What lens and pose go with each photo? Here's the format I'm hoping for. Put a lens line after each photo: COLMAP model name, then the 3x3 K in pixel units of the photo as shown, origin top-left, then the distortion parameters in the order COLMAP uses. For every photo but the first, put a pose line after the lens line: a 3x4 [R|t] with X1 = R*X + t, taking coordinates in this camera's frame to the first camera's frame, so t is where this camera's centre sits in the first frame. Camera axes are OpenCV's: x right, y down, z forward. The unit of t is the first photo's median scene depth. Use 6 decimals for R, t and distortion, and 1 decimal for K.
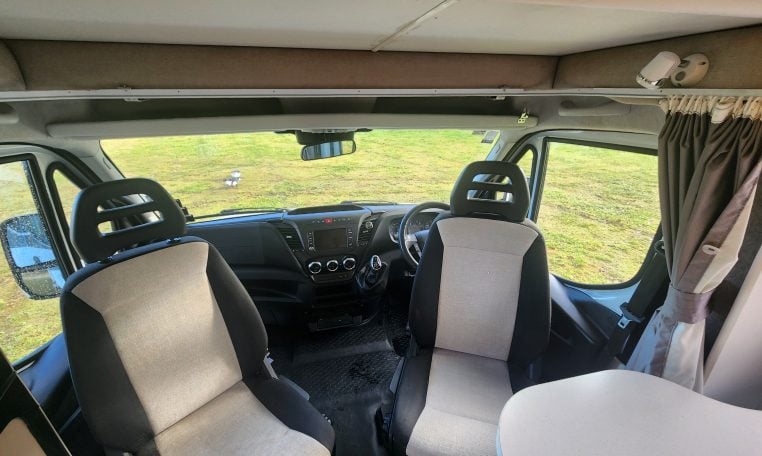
lens RADIAL K [[315.5, 0, 373.4], [0, 315.5, 227.3], [0, 0, 1]] dist [0.001477, 0.000031]
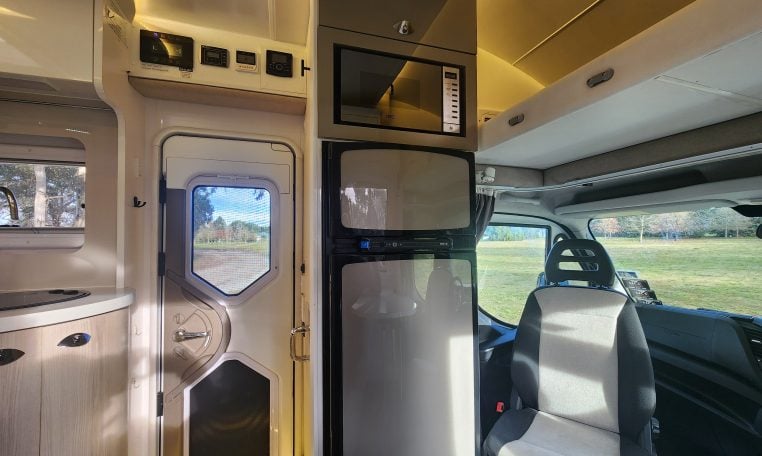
lens RADIAL K [[315.5, 0, 373.4], [0, 315.5, 227.3], [0, 0, 1]] dist [0.001477, 0.000031]
pose [[0.074600, -0.026132, -0.996871, 0.468962], [-0.387412, 0.920375, -0.053119, 0.183367], [0.918884, 0.390162, 0.058536, -0.055928]]
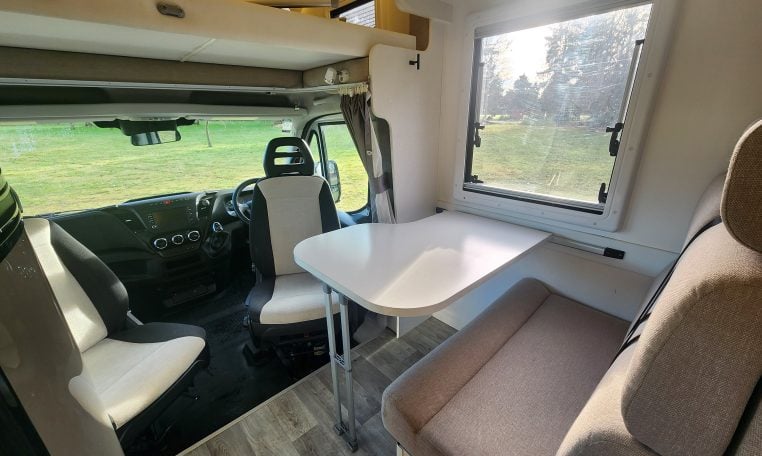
lens RADIAL K [[315.2, 0, 379.9], [0, 315.2, 229.5], [0, 0, 1]] dist [0.001008, 0.000060]
pose [[0.868503, -0.185993, 0.459466, -0.008653], [0.210432, 0.977606, -0.002029, 0.256109], [-0.448800, 0.098449, 0.888193, -0.411873]]
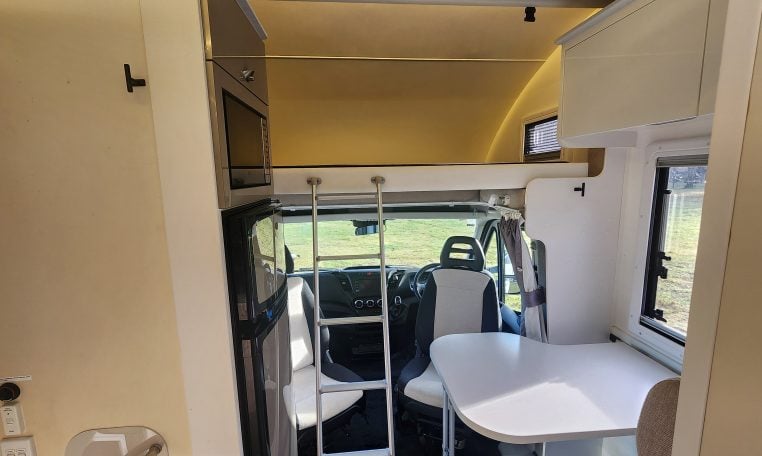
lens RADIAL K [[350.7, 0, 381.0], [0, 350.7, 228.0], [0, 0, 1]] dist [0.001353, 0.000081]
pose [[0.992344, 0.004608, -0.123416, 0.134570], [-0.034638, 0.969579, -0.242314, 0.184271], [0.118545, 0.244734, 0.962316, -0.744340]]
